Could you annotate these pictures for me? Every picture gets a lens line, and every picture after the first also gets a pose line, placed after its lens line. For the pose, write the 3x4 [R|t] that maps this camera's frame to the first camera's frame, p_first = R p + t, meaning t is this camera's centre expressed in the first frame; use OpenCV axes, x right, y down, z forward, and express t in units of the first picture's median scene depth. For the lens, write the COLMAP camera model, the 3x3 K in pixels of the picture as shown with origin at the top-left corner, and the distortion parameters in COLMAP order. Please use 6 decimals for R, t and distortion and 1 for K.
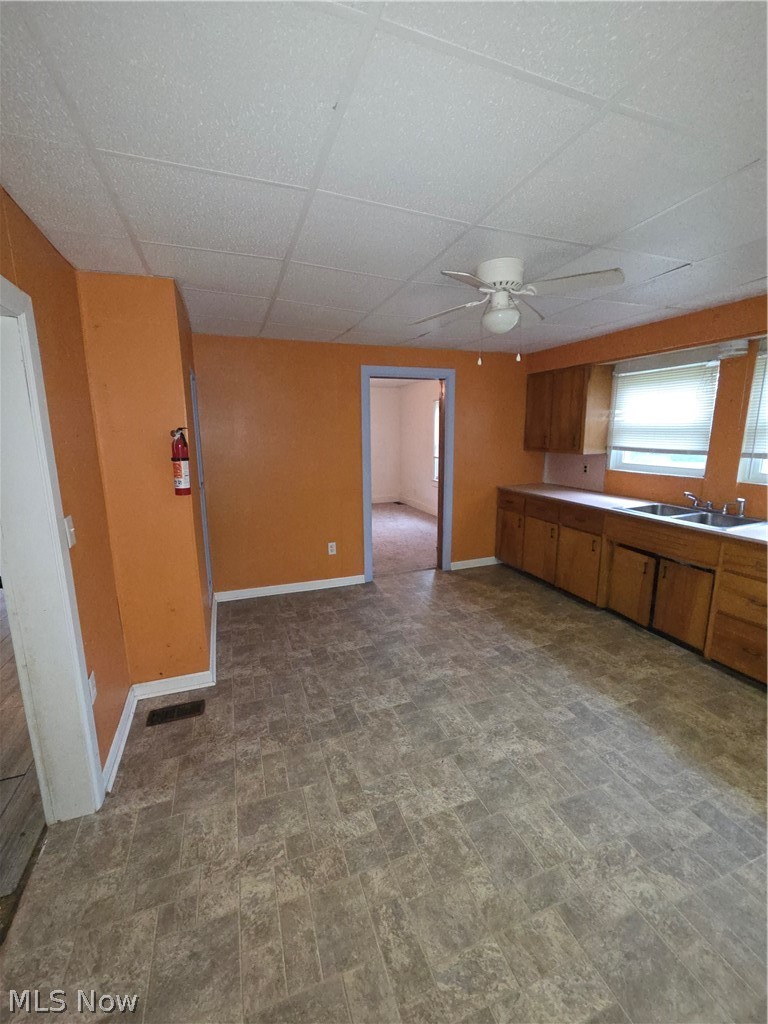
lens RADIAL K [[420.0, 0, 385.8], [0, 420.0, 513.1], [0, 0, 1]] dist [0.000174, -0.000337]
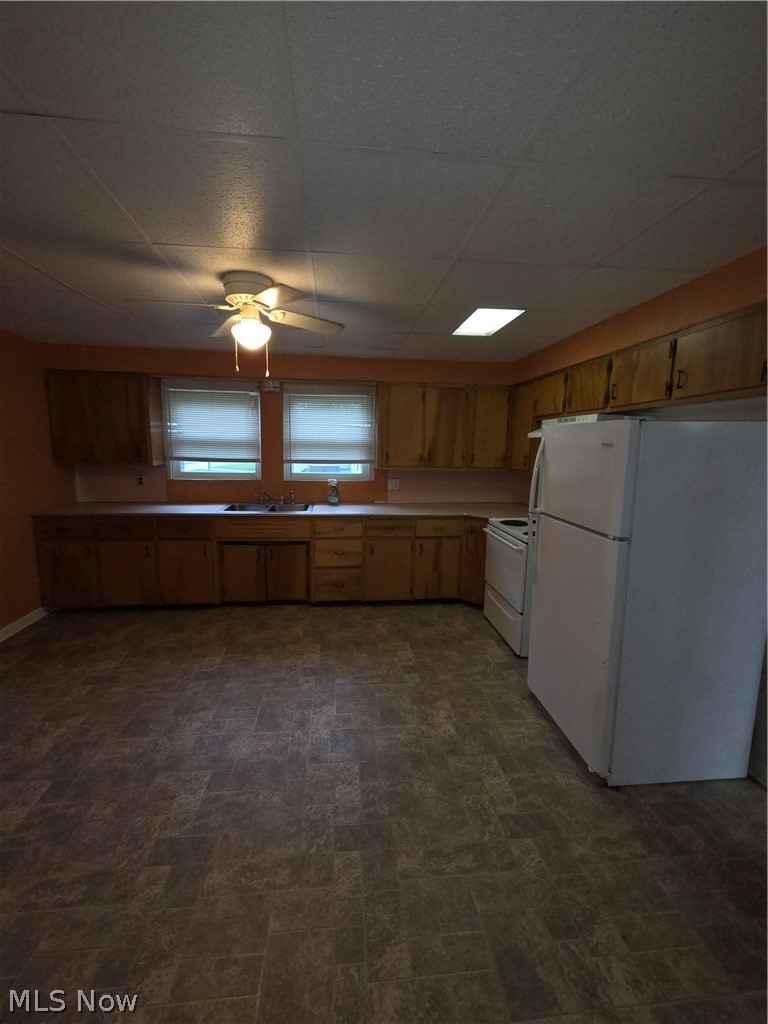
lens RADIAL K [[420.0, 0, 382.0], [0, 420.0, 509.3], [0, 0, 1]] dist [0.000174, -0.000337]
pose [[0.241841, -0.134335, 0.960972, -0.581018], [0.167646, 0.981261, 0.094981, -0.072159], [-0.955724, 0.138132, 0.259830, 0.412667]]
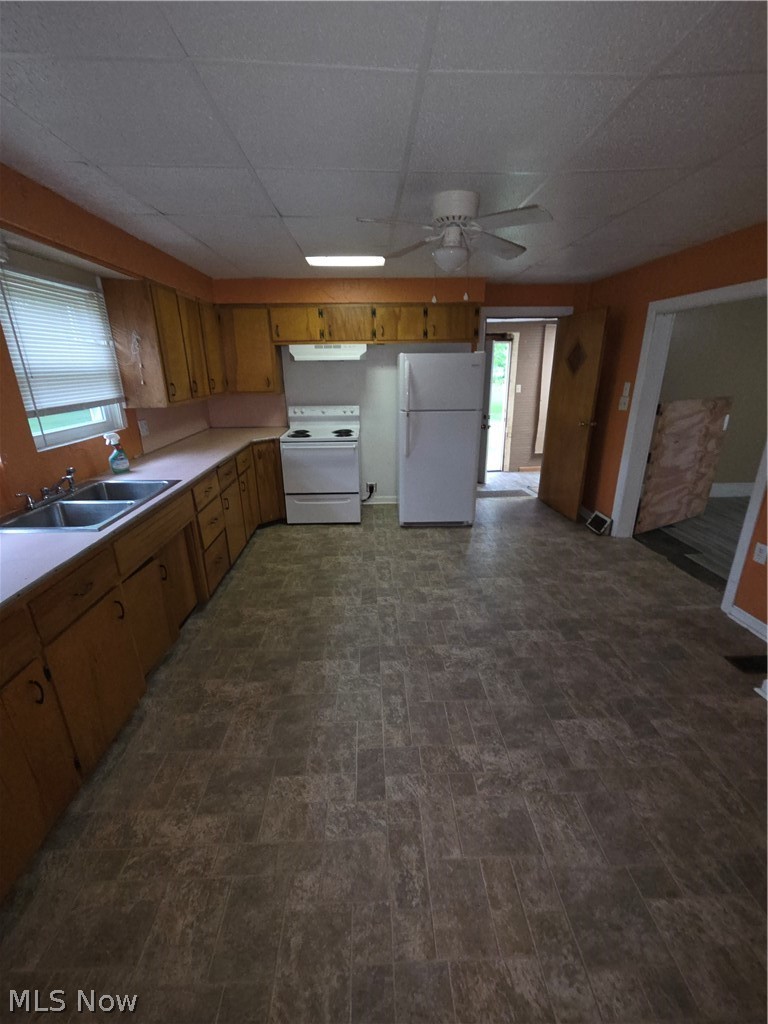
lens RADIAL K [[420.0, 0, 384.9], [0, 420.0, 507.3], [0, 0, 1]] dist [0.000174, -0.000337]
pose [[-0.950374, -0.080640, 0.300476, -0.151911], [0.080398, 0.869356, 0.487603, -0.274630], [-0.300541, 0.487563, -0.819730, 1.371938]]
